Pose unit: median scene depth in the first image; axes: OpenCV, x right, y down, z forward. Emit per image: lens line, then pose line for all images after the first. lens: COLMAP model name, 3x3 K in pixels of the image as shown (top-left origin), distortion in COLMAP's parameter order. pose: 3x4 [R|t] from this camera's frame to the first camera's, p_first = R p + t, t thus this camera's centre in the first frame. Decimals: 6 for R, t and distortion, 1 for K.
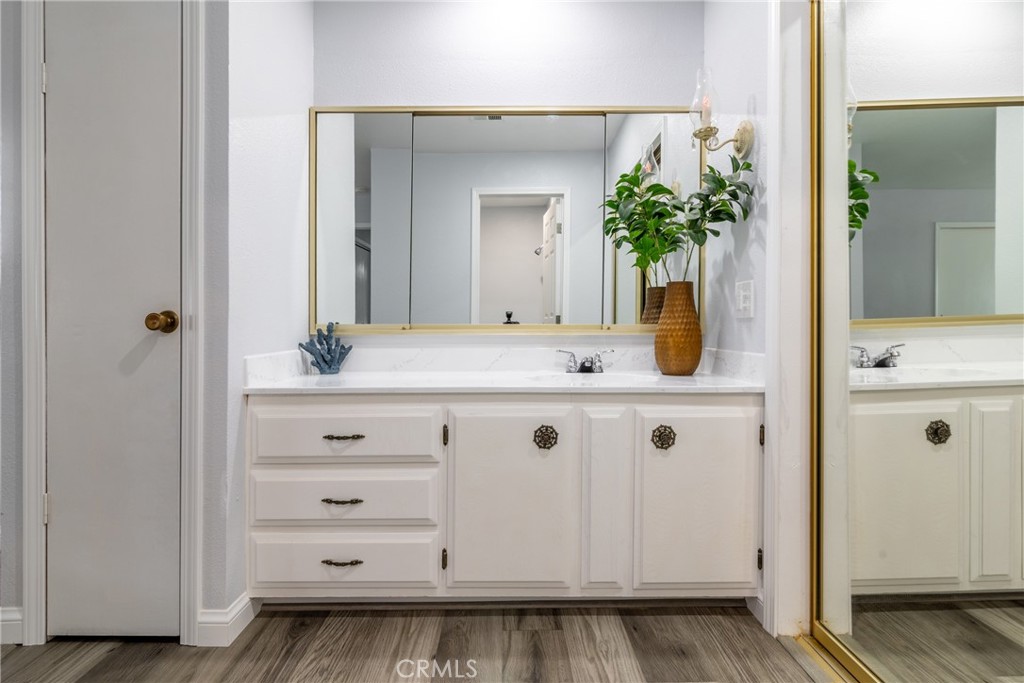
lens RADIAL K [[471.1, 0, 510.6], [0, 471.1, 335.3], [0, 0, 1]] dist [-0.001190, -0.000727]
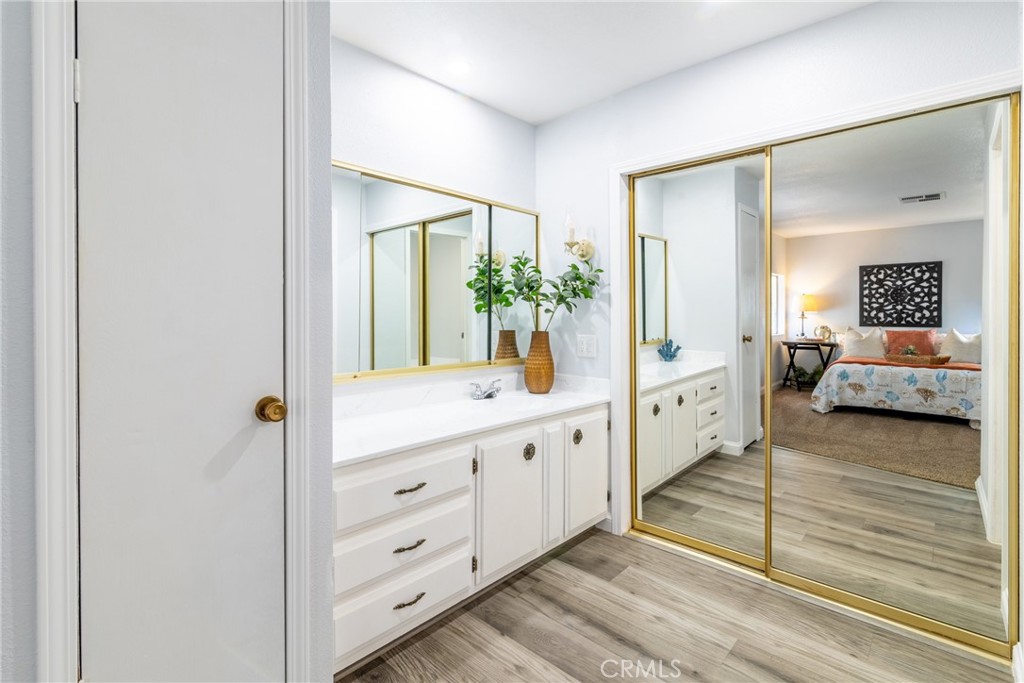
lens RADIAL K [[471.1, 0, 467.4], [0, 471.1, 318.2], [0, 0, 1]] dist [-0.001190, -0.000727]
pose [[0.714584, -0.006637, 0.699518, -1.061730], [0.010489, 0.999944, -0.001227, -0.190333], [-0.699471, 0.008214, 0.714614, 0.102955]]
